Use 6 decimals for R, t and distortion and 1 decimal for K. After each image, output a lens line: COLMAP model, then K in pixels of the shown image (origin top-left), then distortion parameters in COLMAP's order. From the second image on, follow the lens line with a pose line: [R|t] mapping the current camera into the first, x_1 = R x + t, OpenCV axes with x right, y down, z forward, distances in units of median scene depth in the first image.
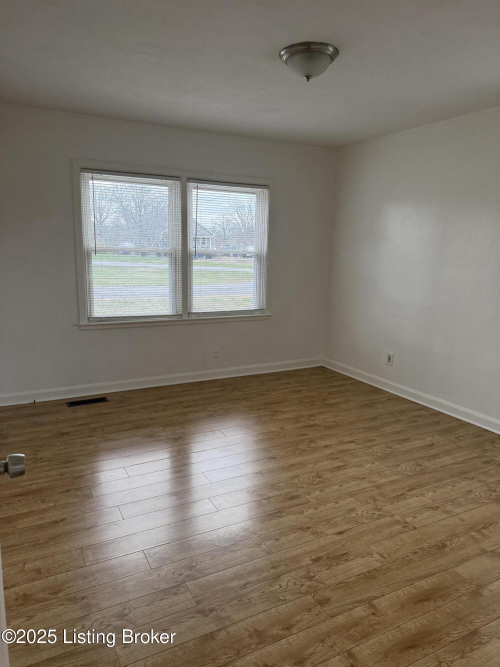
lens RADIAL K [[469.6, 0, 250.0], [0, 469.6, 333.5], [0, 0, 1]] dist [0.098669, -0.145057]
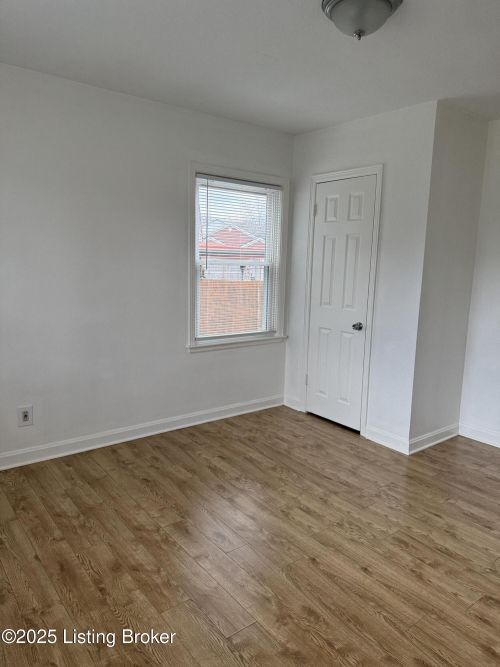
lens RADIAL K [[469.6, 0, 250.0], [0, 469.6, 333.5], [0, 0, 1]] dist [0.098669, -0.145057]
pose [[-0.169028, -0.189392, 0.967244, -0.536009], [0.150203, 0.964952, 0.215191, -0.217573], [-0.974099, 0.181657, -0.134657, 1.091493]]
